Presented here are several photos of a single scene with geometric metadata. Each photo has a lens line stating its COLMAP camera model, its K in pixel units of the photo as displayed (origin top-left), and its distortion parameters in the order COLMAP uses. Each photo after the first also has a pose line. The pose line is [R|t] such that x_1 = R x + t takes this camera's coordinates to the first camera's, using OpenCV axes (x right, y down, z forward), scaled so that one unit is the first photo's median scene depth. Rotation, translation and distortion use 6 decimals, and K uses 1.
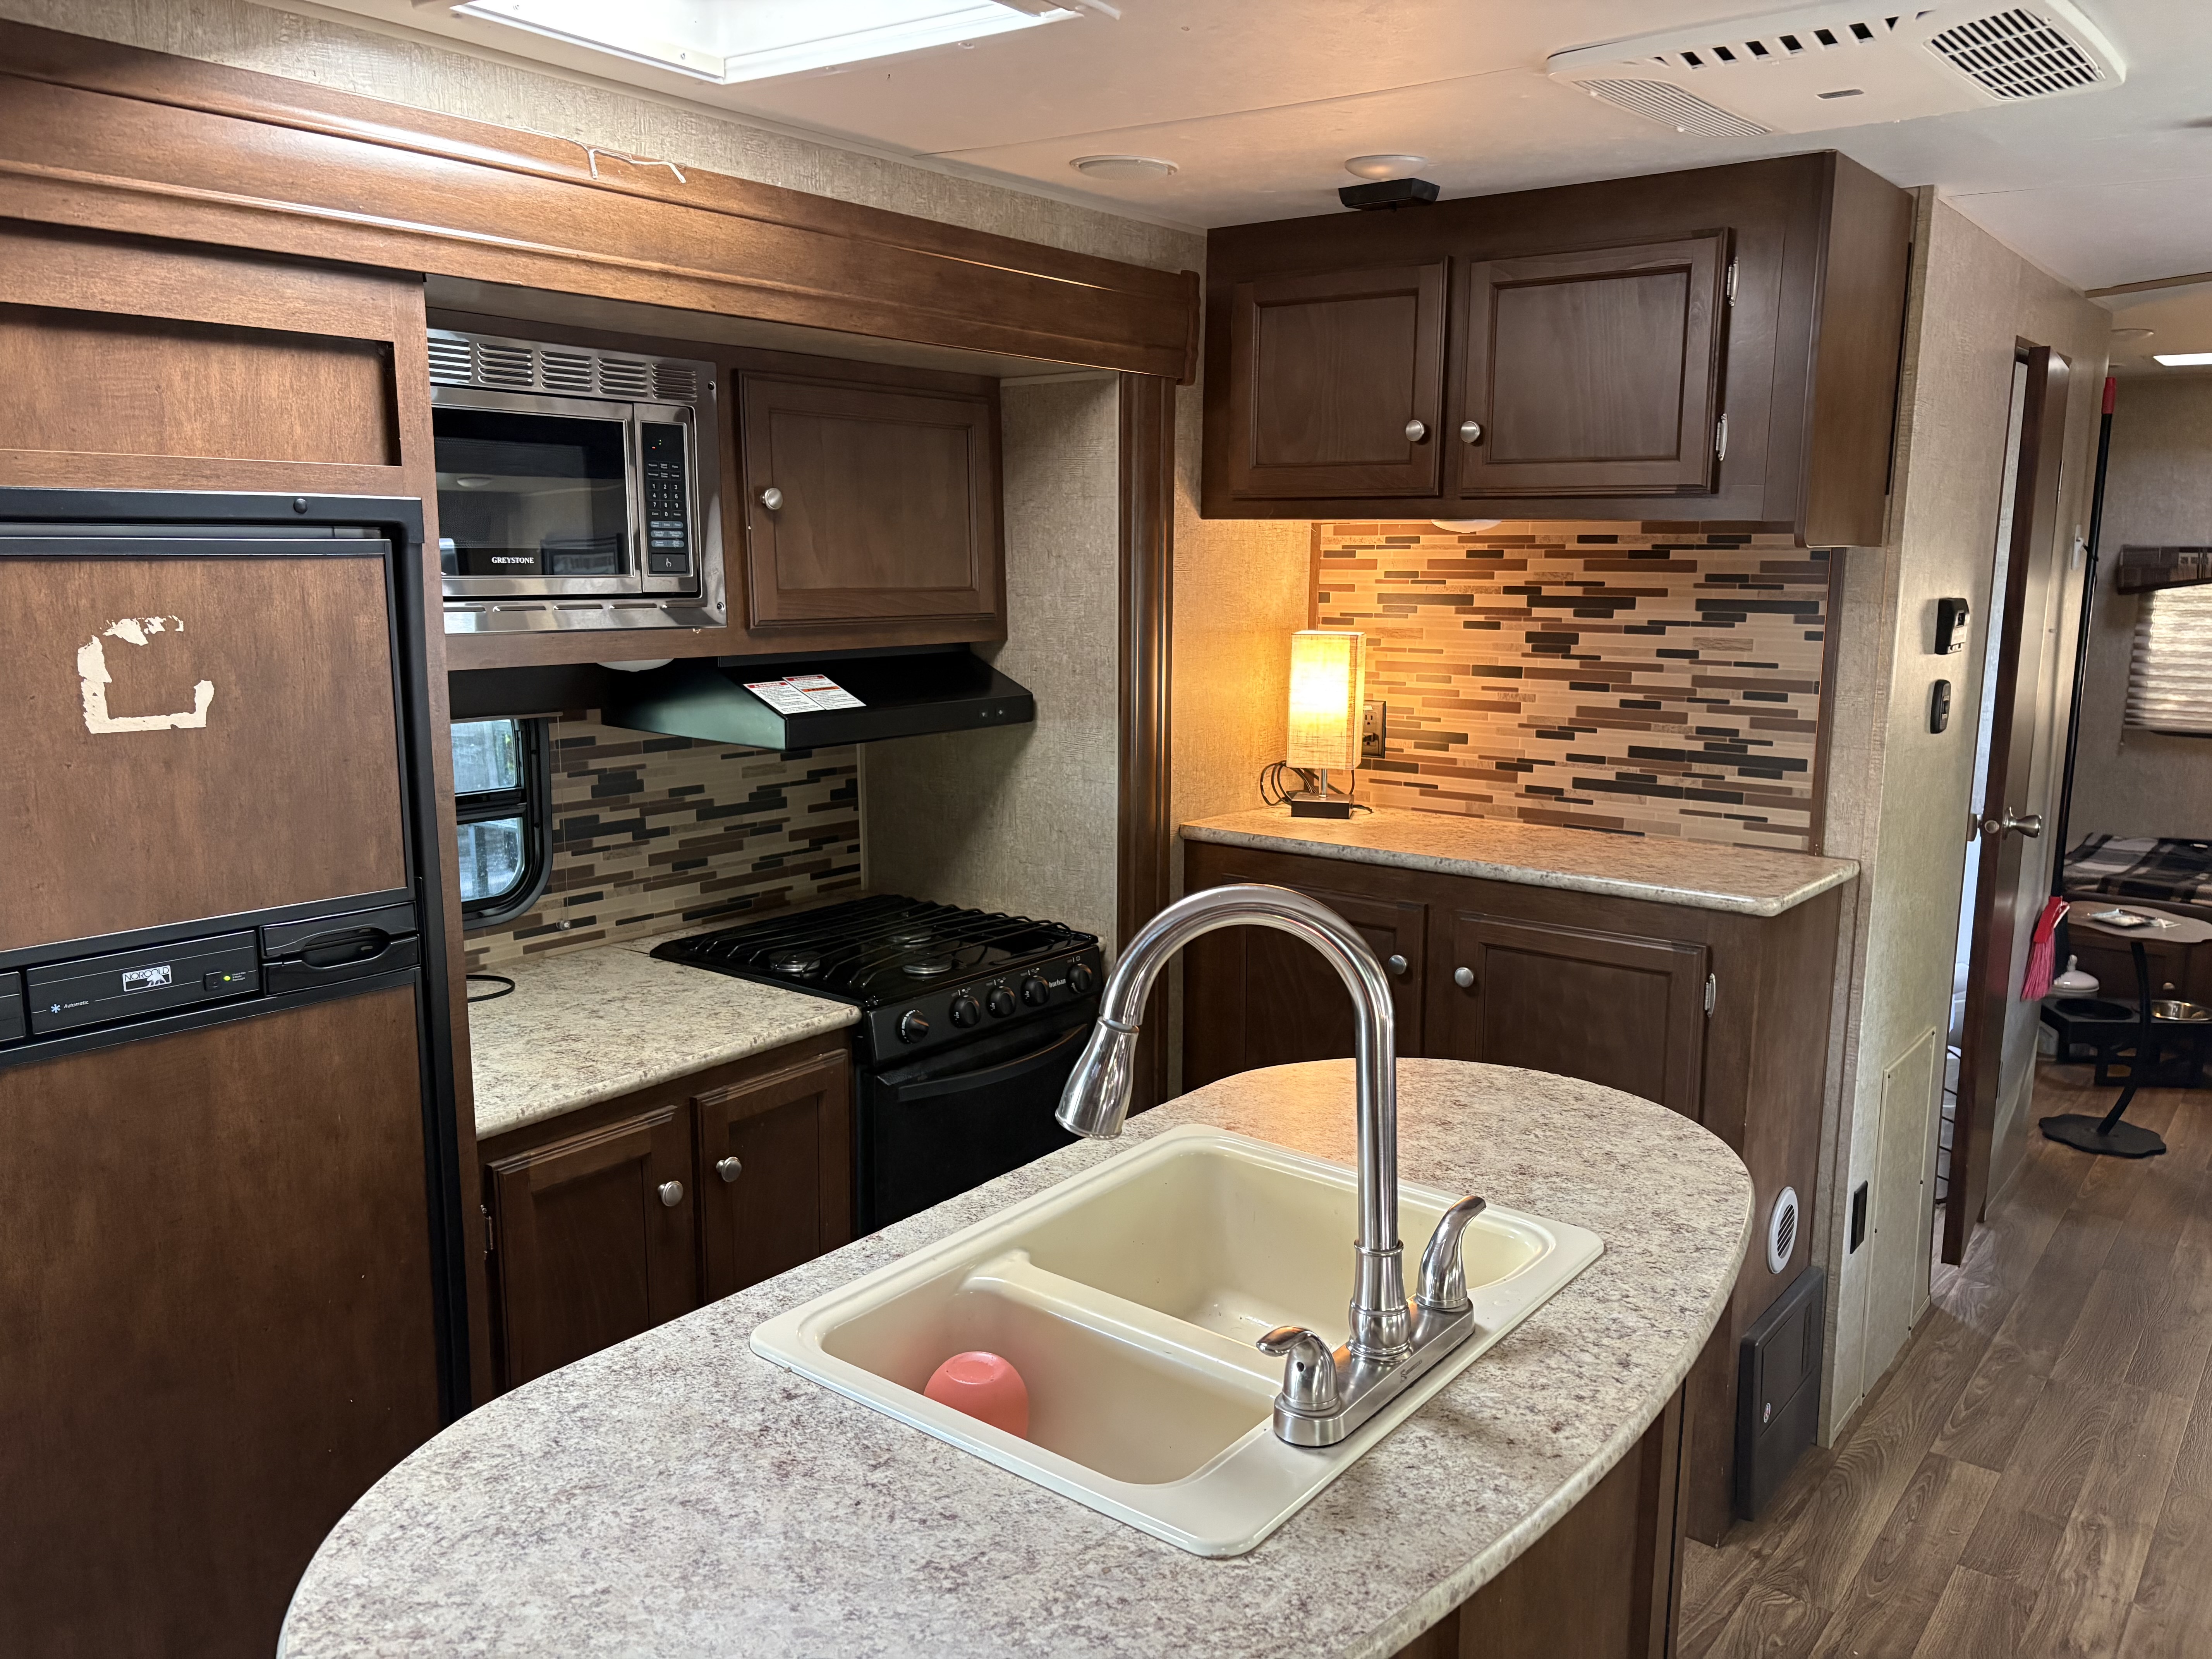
lens RADIAL K [[1677.9, 0, 1121.9], [0, 1677.9, 829.3], [0, 0, 1]] dist [0.040446, -0.040058]
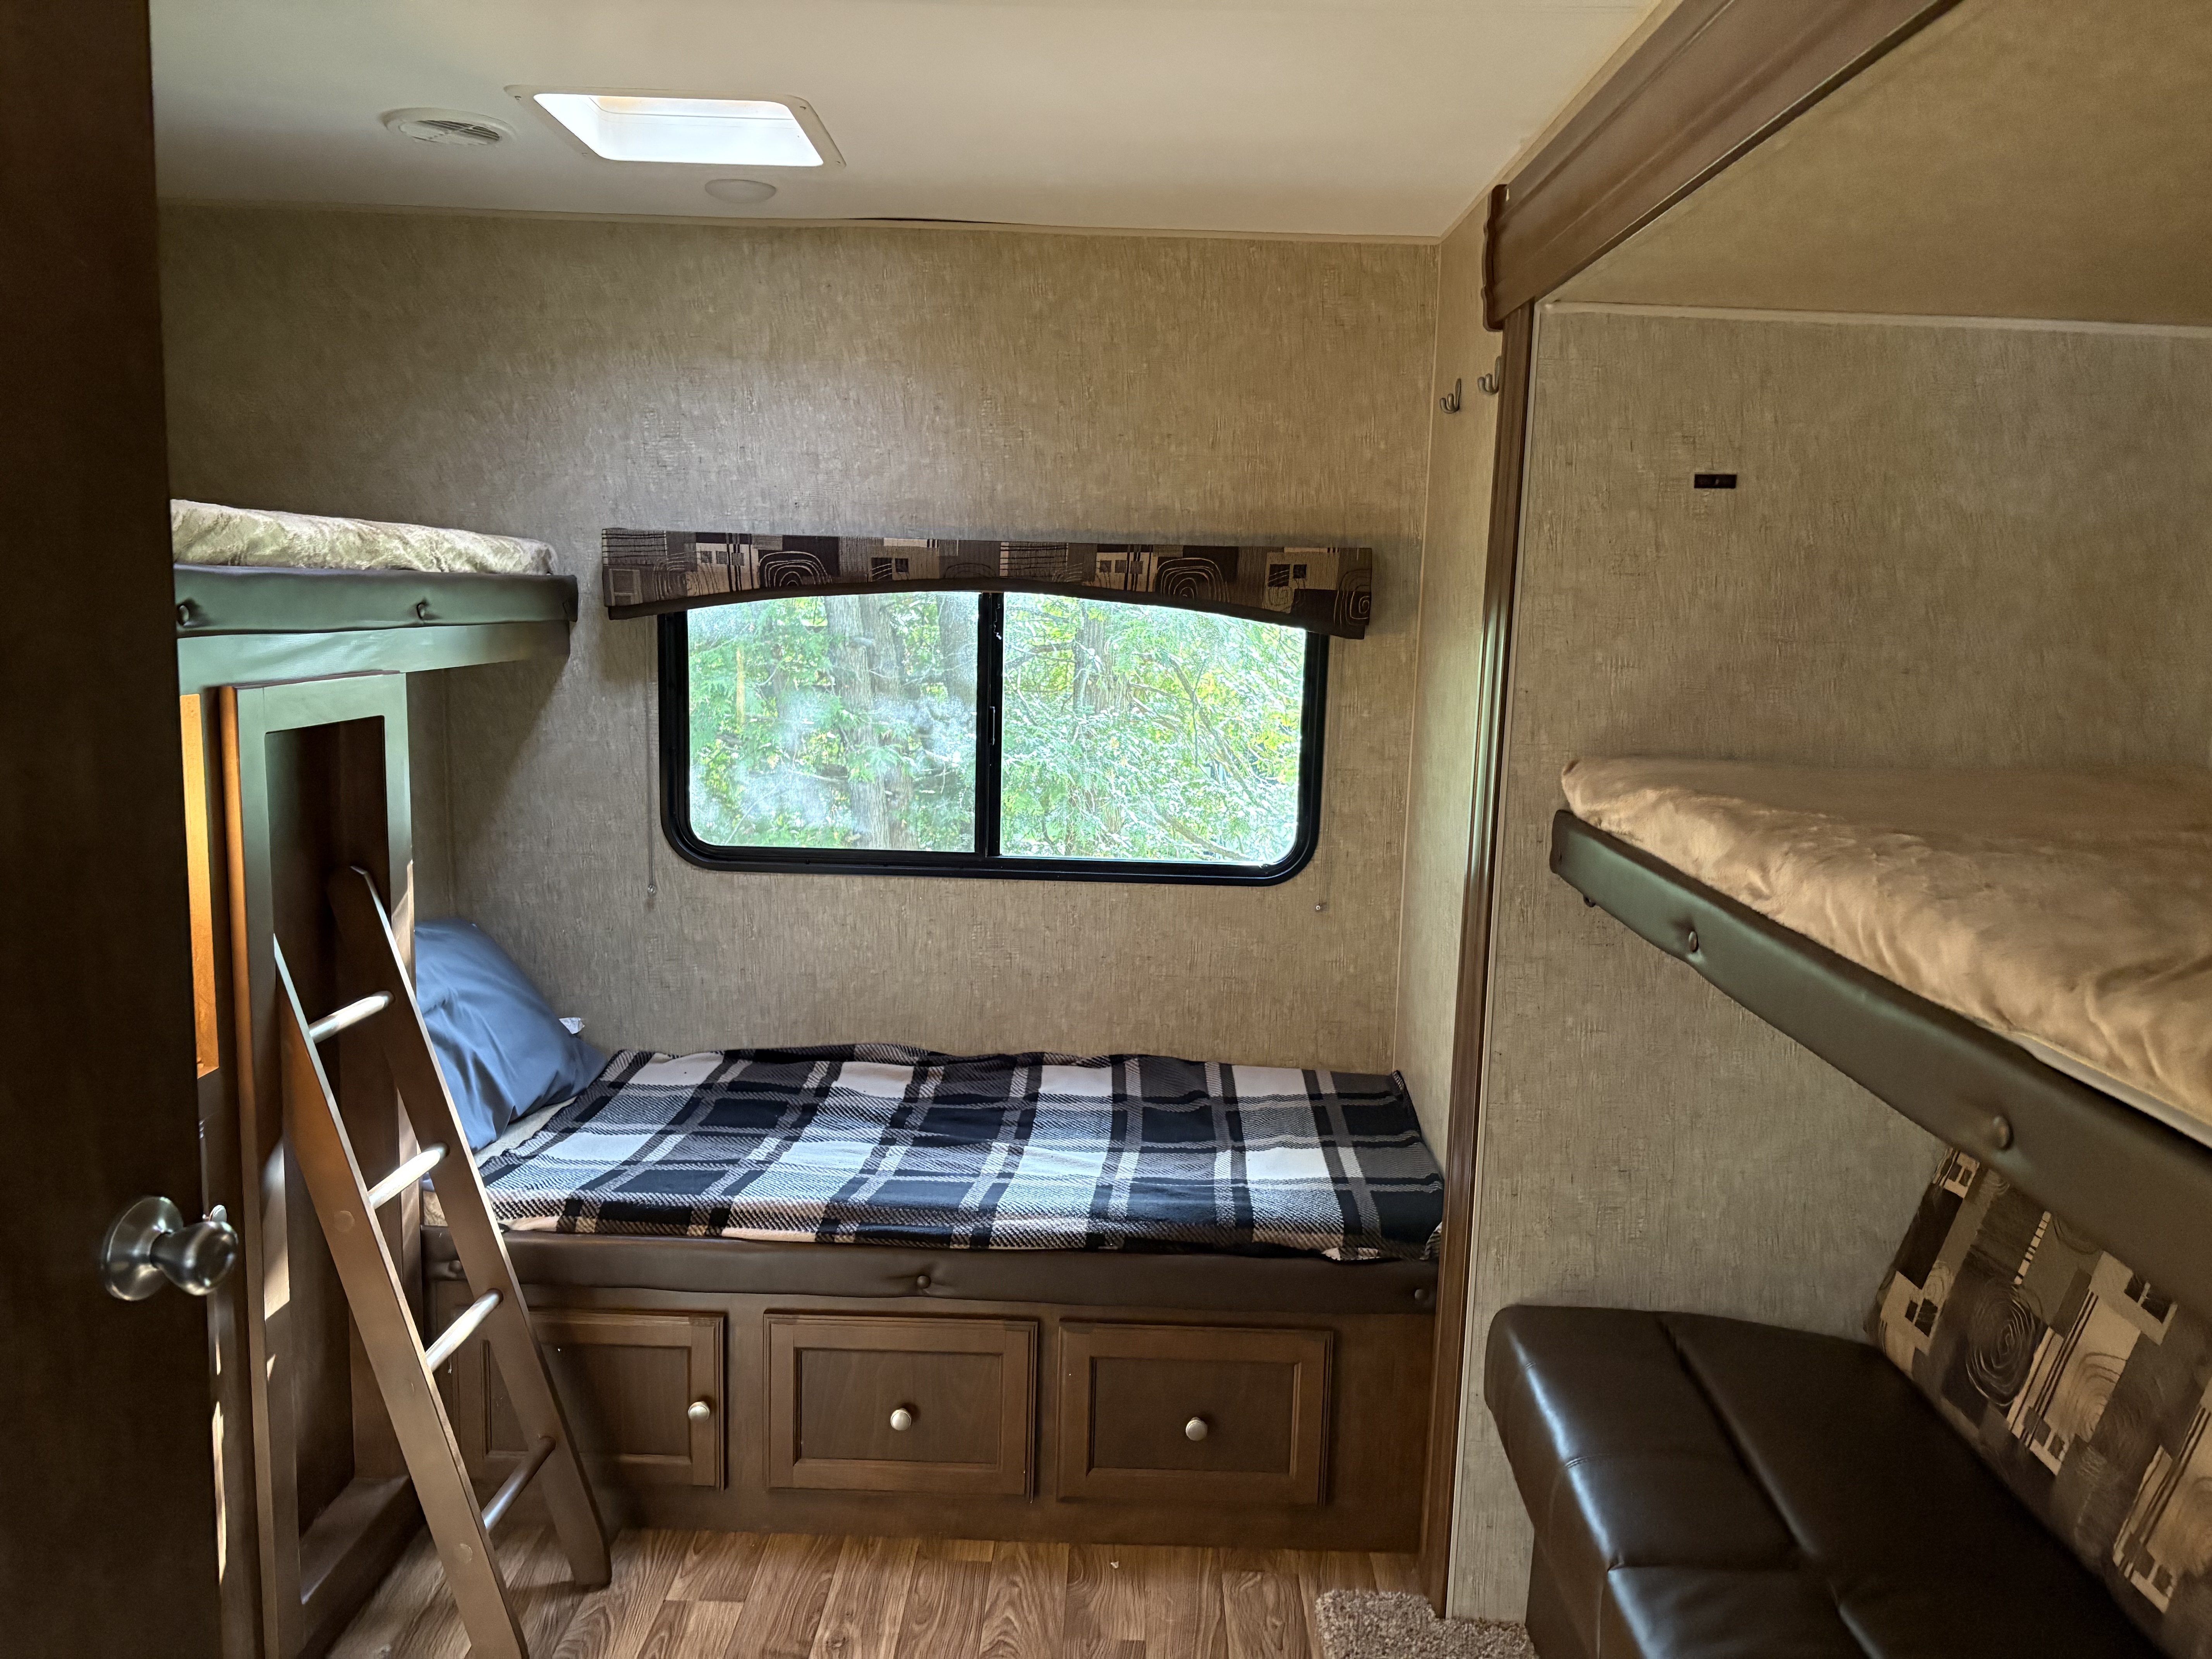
lens RADIAL K [[1677.9, 0, 1111.8], [0, 1677.9, 845.8], [0, 0, 1]] dist [0.040446, -0.040058]
pose [[0.802425, -0.068728, 0.592782, 0.353876], [0.075318, 0.997066, 0.013647, -0.055656], [-0.591981, 0.033696, 0.805247, 0.428089]]
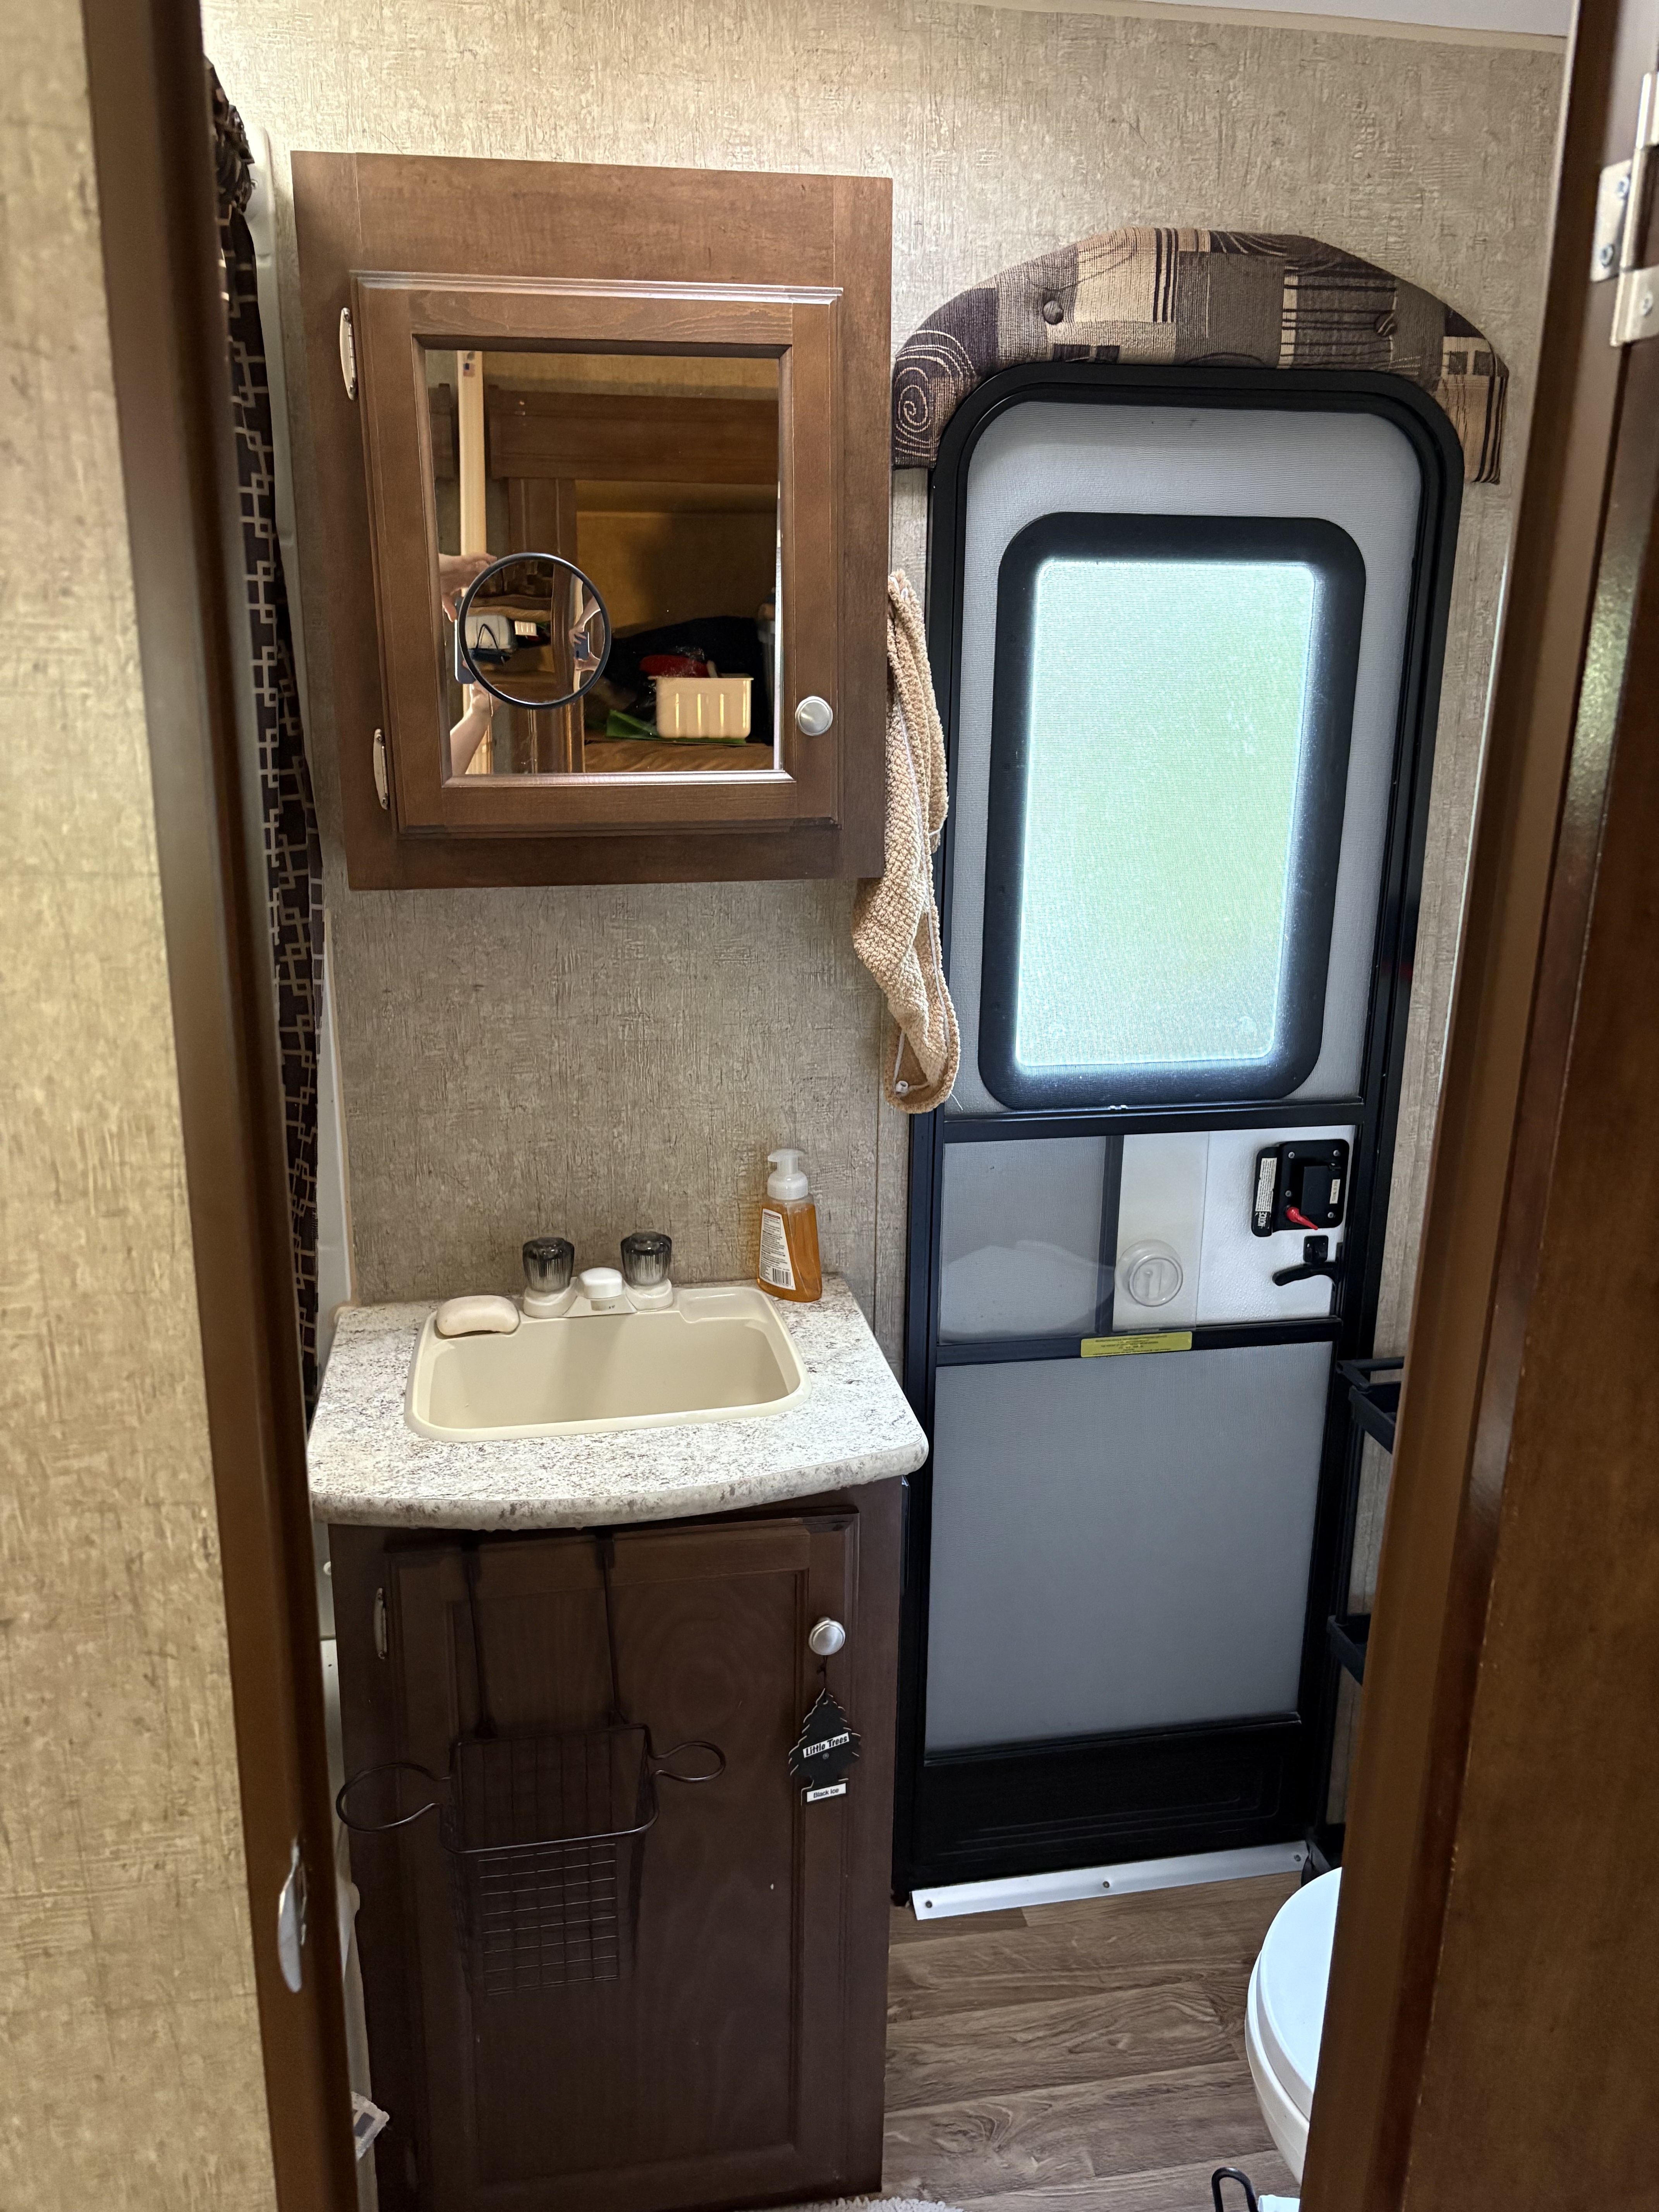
lens RADIAL K [[1677.9, 0, 826.4], [0, 1677.9, 1097.5], [0, 0, 1]] dist [0.040446, -0.040058]
pose [[0.680139, -0.209295, 0.702571, 0.349514], [0.124084, 0.977418, 0.171049, -0.088261], [-0.722505, -0.029159, 0.690750, 0.709834]]
